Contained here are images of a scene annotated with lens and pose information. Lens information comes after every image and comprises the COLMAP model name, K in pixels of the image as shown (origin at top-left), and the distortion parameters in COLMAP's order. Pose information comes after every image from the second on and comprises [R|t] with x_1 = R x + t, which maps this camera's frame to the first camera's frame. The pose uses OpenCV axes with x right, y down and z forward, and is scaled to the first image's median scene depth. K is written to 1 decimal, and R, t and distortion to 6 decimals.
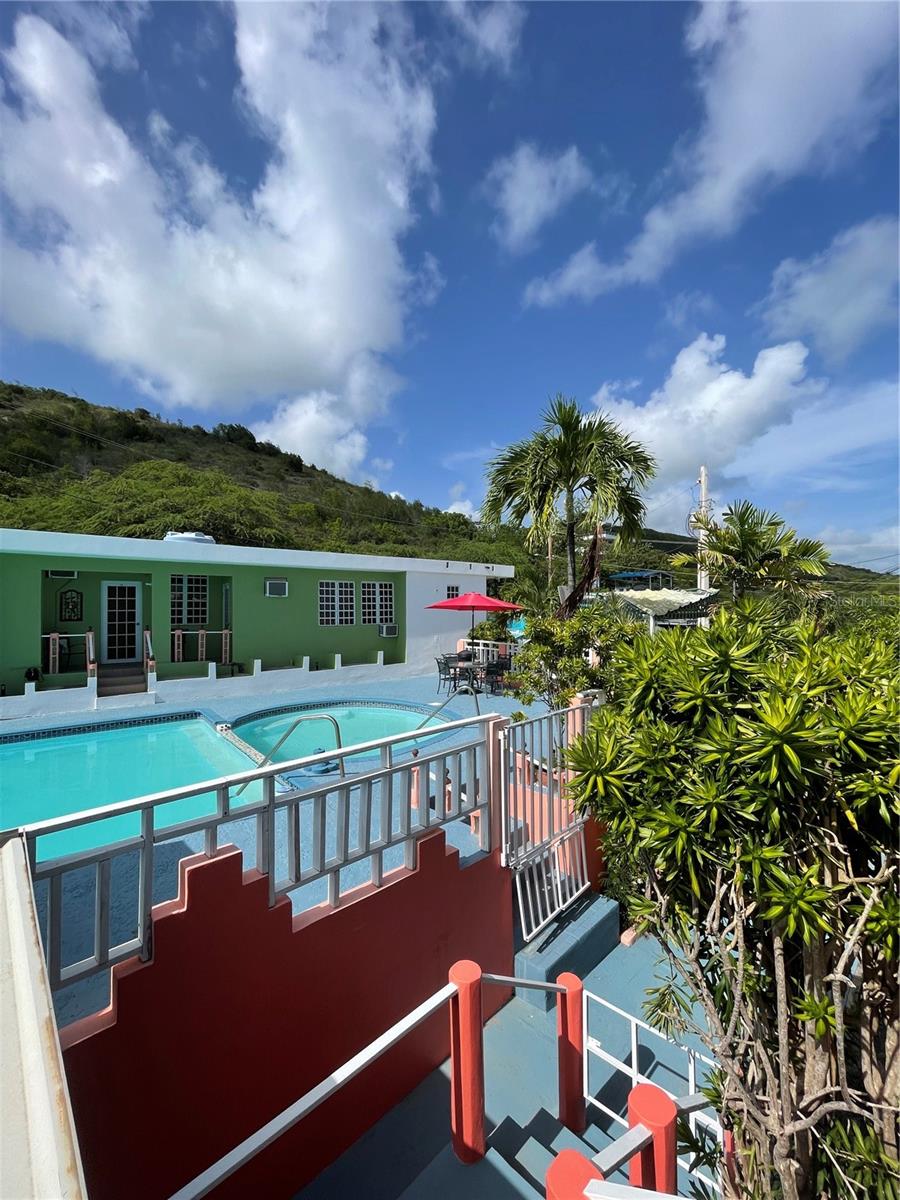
lens RADIAL K [[488.9, 0, 450.0], [0, 488.9, 588.2], [0, 0, 1]] dist [0.000395, -0.000312]
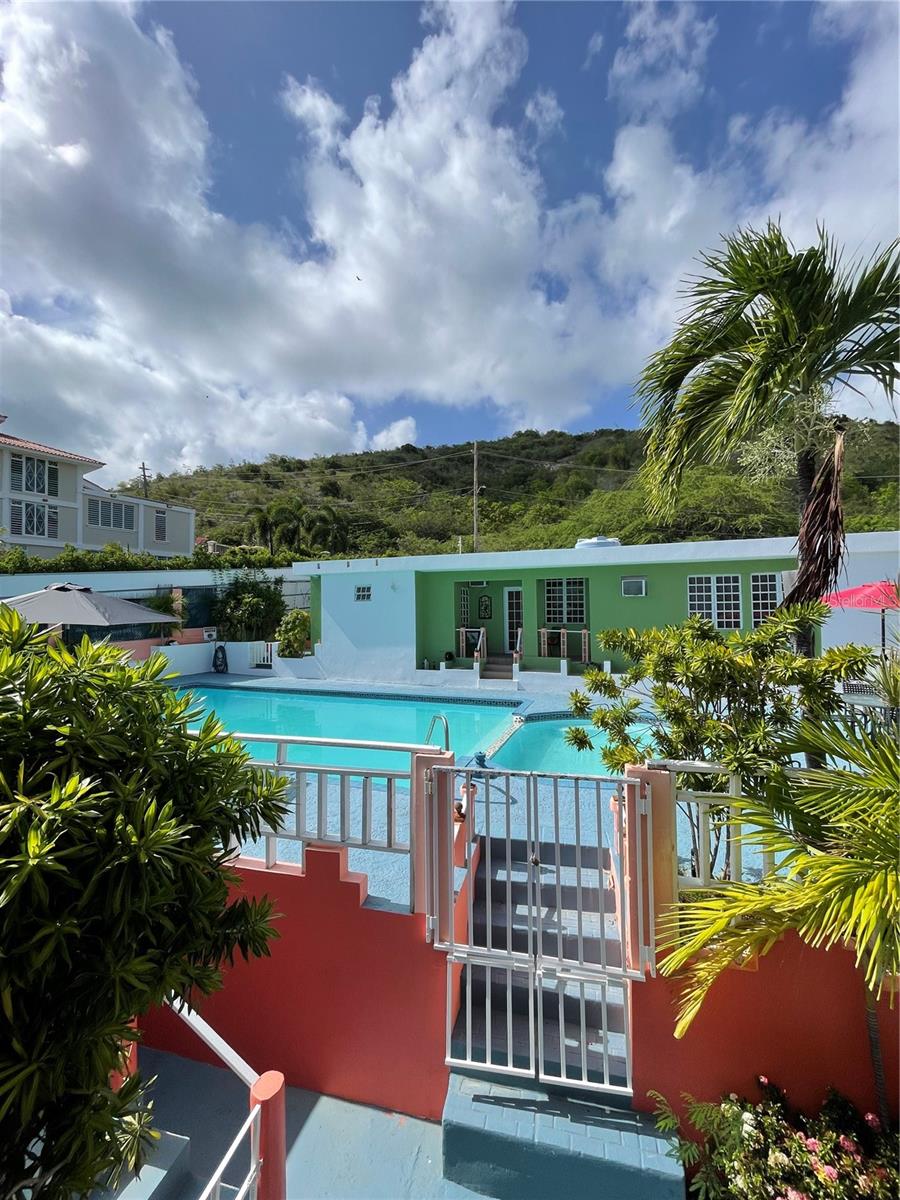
lens RADIAL K [[488.9, 0, 444.6], [0, 488.9, 597.8], [0, 0, 1]] dist [0.000395, -0.000312]
pose [[0.522678, -0.022431, -0.852235, 0.598495], [0.040904, 0.999162, -0.001212, 0.016716], [0.851548, -0.034226, 0.523158, 0.476463]]
